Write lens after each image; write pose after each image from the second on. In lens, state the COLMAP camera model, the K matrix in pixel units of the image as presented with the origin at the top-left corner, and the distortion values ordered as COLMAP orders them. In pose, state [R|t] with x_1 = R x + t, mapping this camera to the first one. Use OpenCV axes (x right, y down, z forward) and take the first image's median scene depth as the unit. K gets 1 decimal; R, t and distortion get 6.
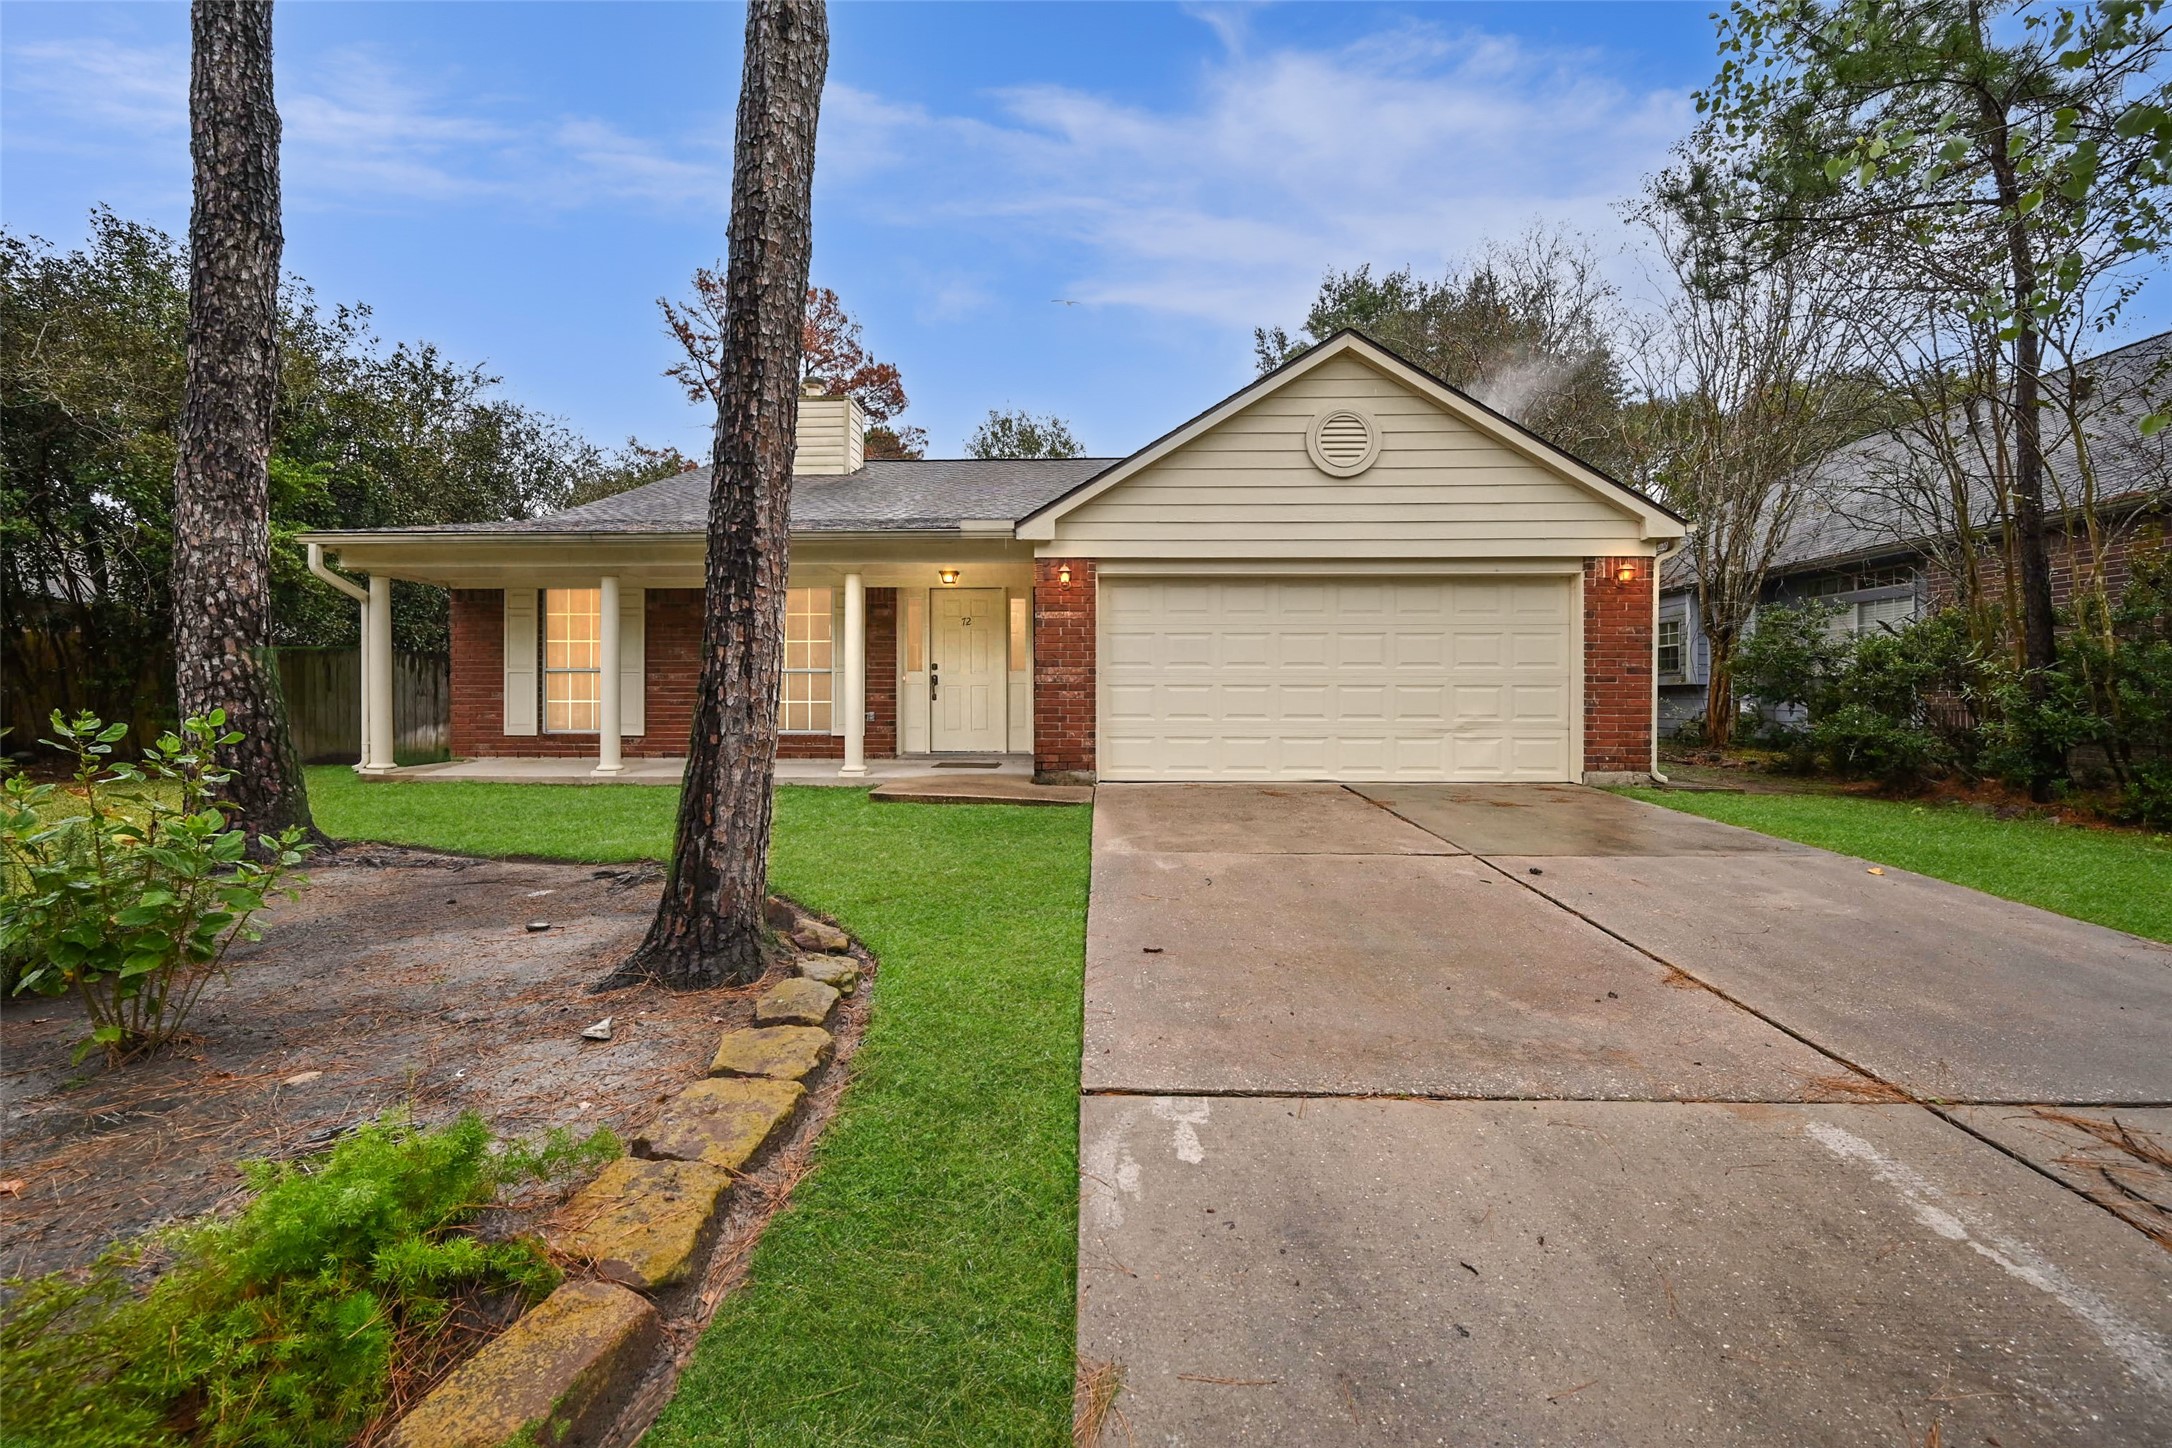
lens RADIAL K [[866.8, 0, 1083.9], [0, 866.8, 711.5], [0, 0, 1]] dist [0.000233, -0.000397]
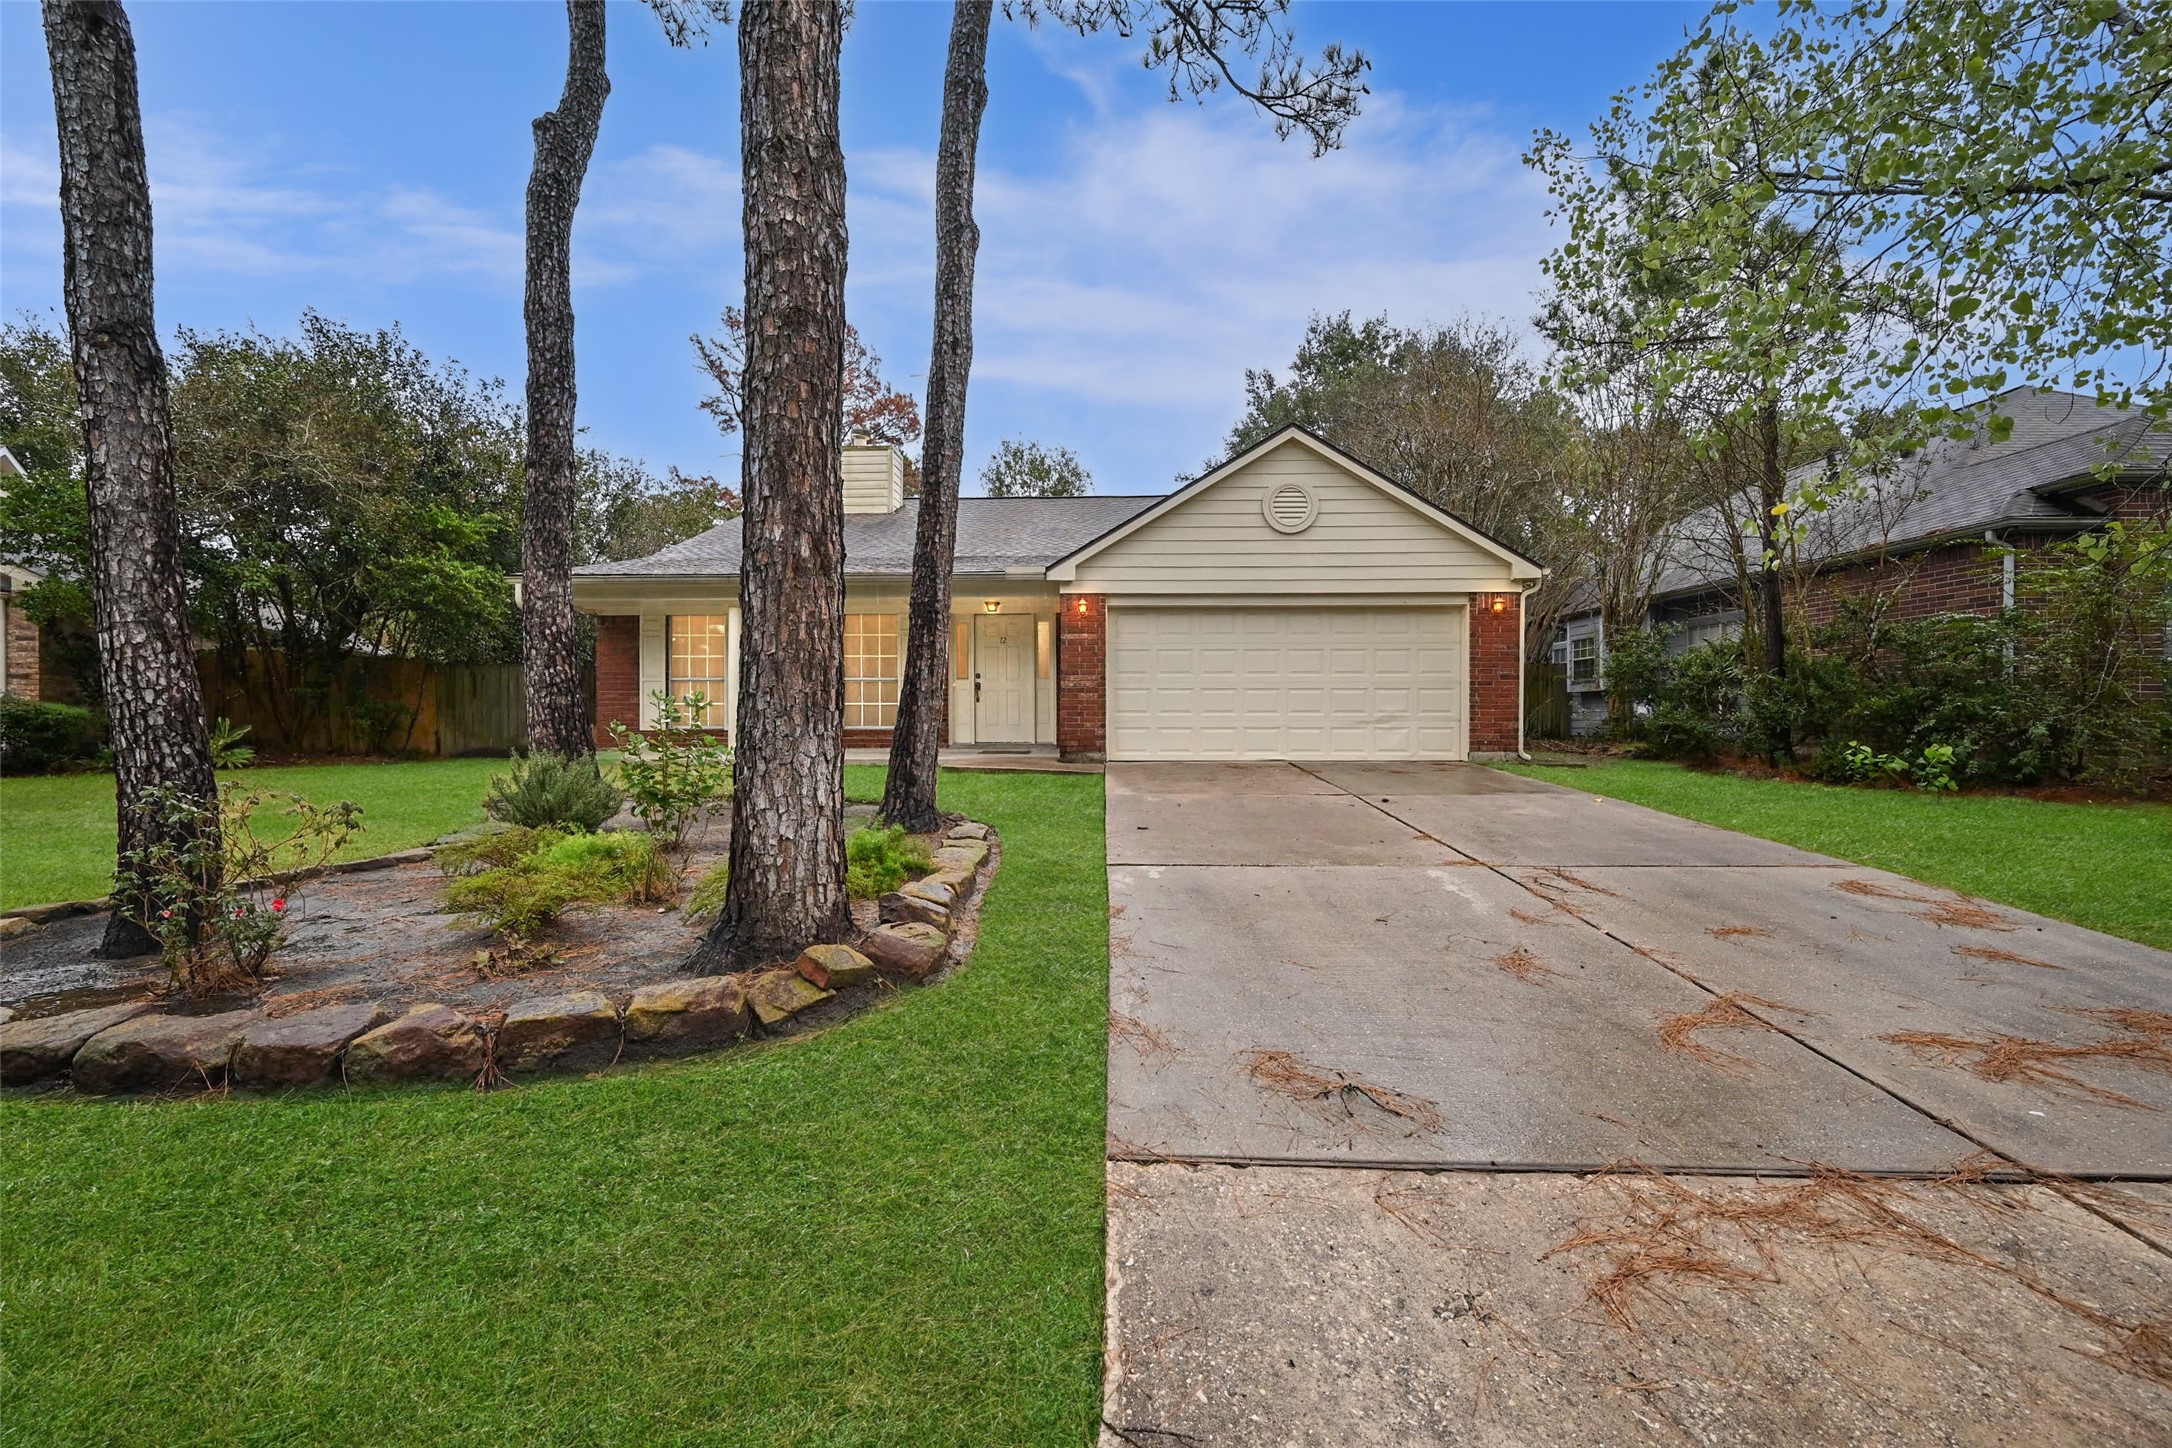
lens RADIAL K [[866.8, 0, 1084.1], [0, 866.8, 727.2], [0, 0, 1]] dist [0.000233, -0.000397]
pose [[0.999992, -0.001524, -0.003599, -0.015225], [0.001535, 0.999994, 0.003219, 0.024862], [0.003594, -0.003225, 0.999988, -0.339468]]
